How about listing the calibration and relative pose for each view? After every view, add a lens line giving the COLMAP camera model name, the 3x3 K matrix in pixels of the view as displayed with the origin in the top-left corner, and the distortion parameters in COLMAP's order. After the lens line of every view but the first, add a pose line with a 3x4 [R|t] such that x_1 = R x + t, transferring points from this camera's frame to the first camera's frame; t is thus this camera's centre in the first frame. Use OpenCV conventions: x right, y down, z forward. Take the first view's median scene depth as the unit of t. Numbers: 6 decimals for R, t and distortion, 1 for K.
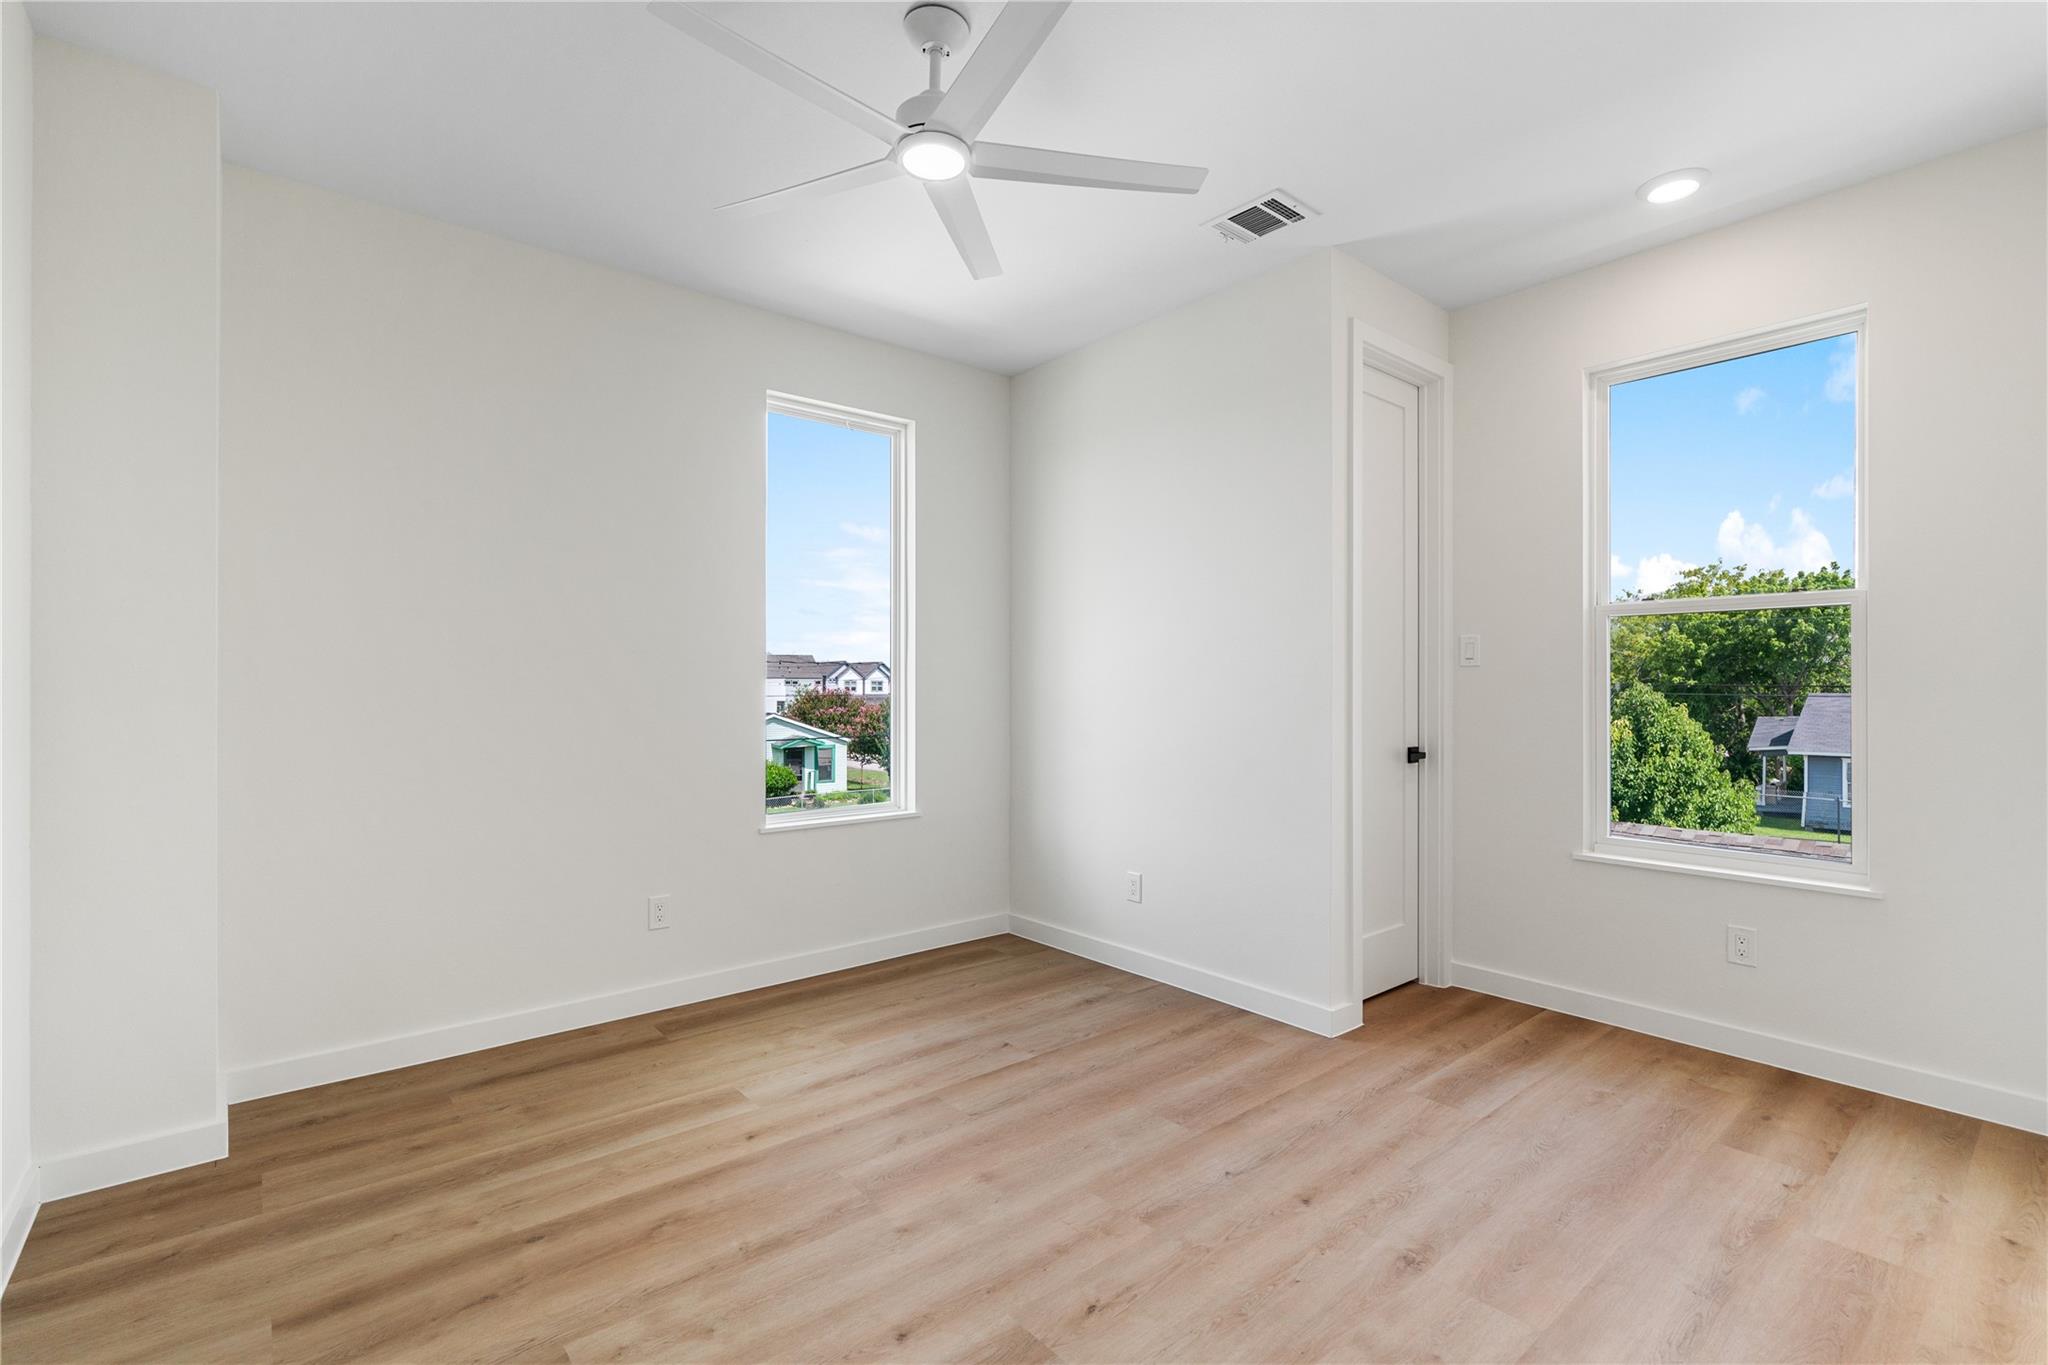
lens RADIAL K [[920.6, 0, 1020.1], [0, 920.6, 693.7], [0, 0, 1]] dist [-0.008477, 0.003501]
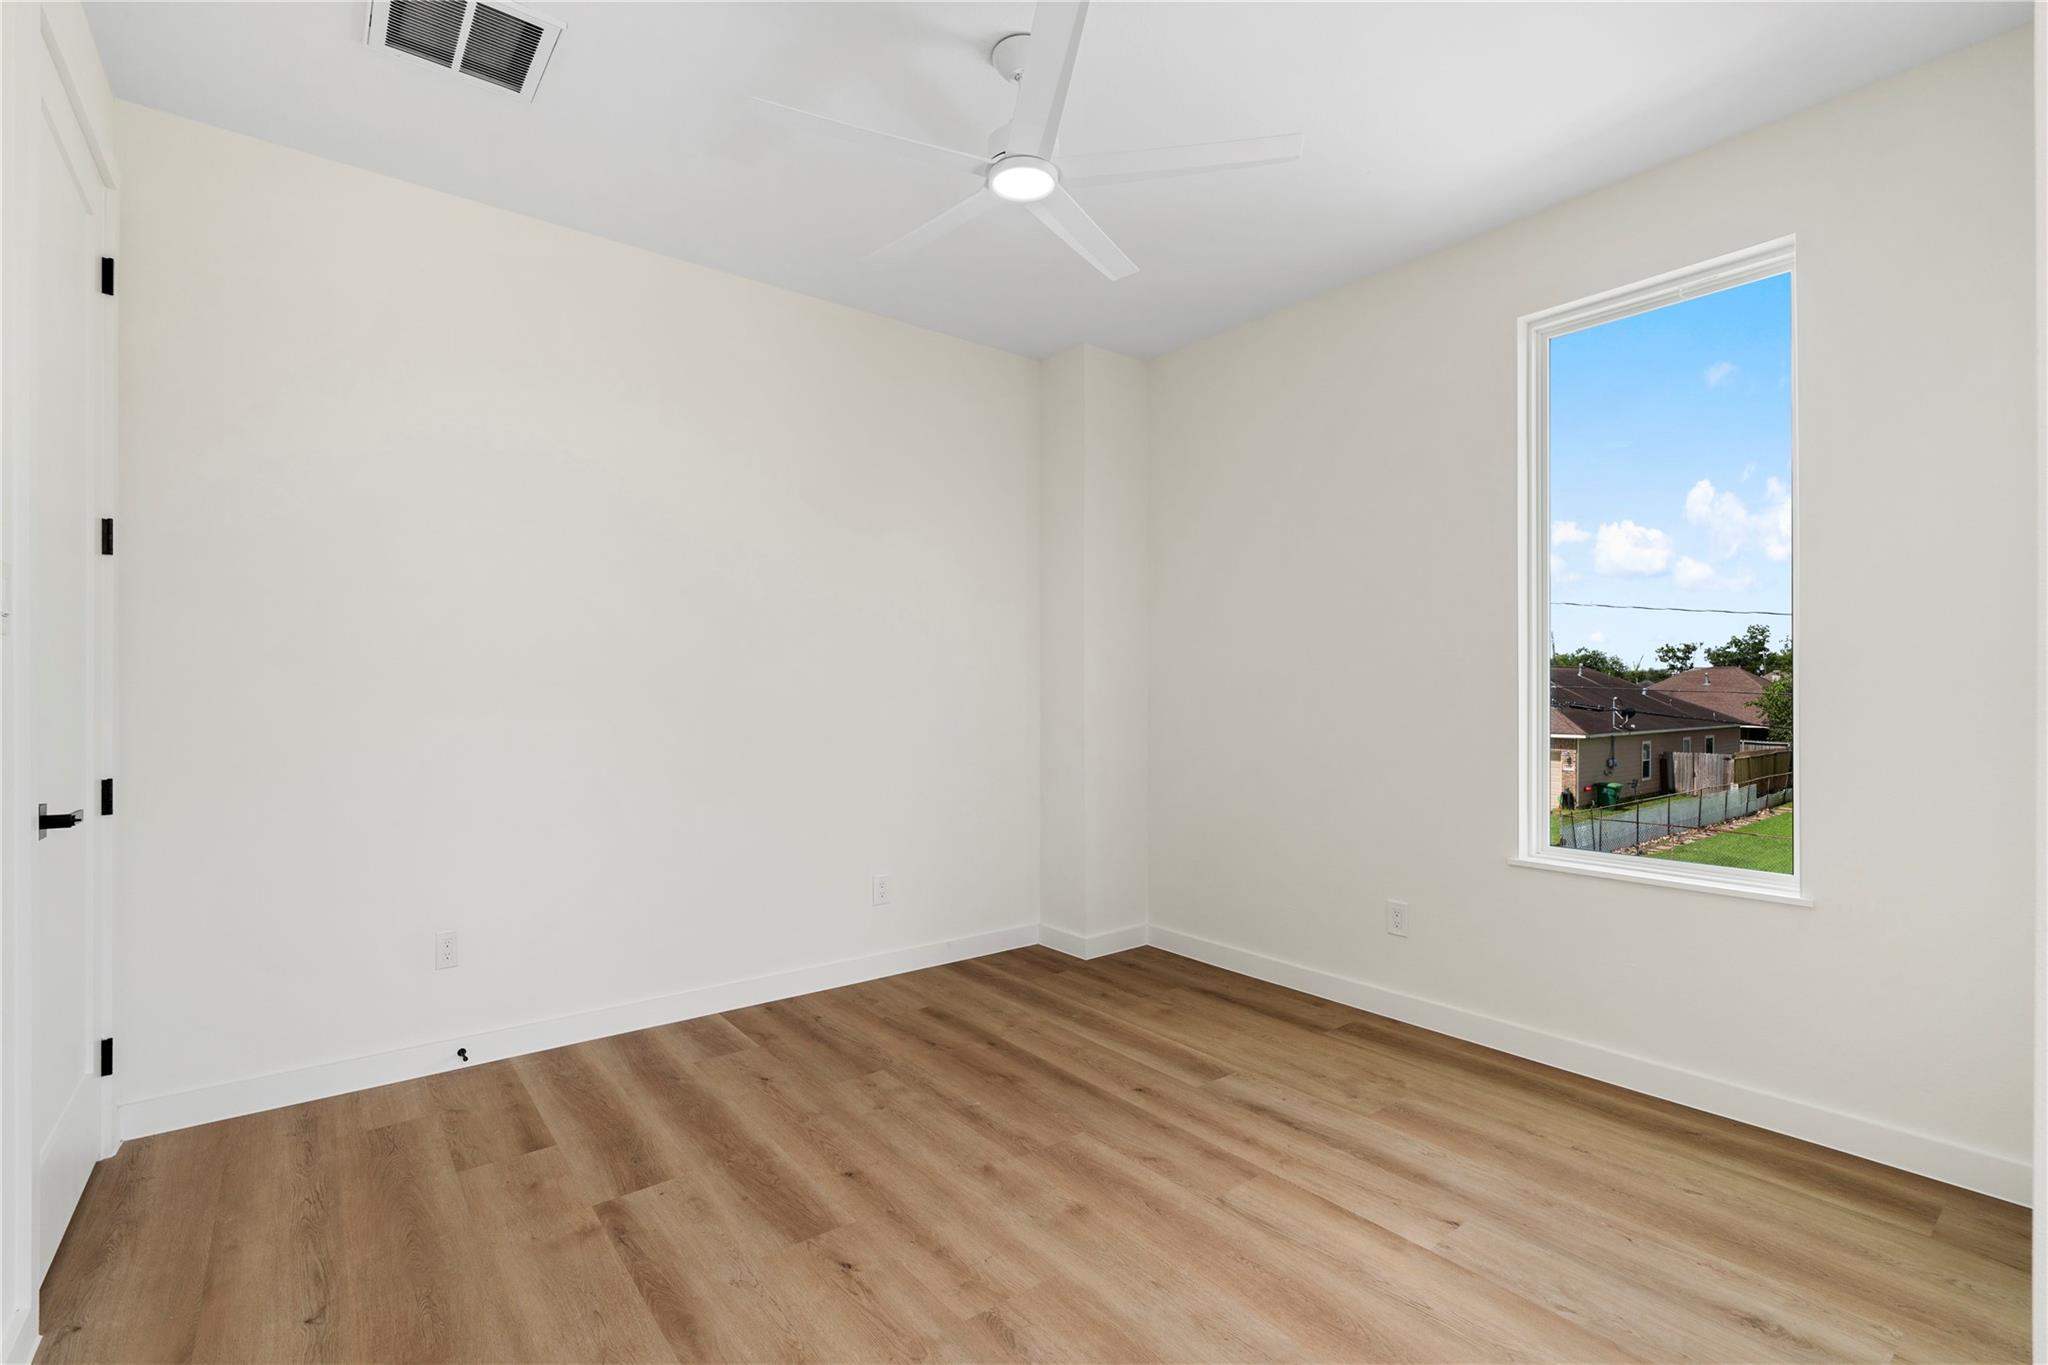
lens RADIAL K [[920.6, 0, 1024.0], [0, 920.6, 685.8], [0, 0, 1]] dist [-0.008477, 0.003501]
pose [[-0.028322, -0.003242, -0.999594, 0.800203], [-0.007302, 0.999969, -0.003036, -0.001275], [0.999572, 0.007213, -0.028344, 0.863855]]
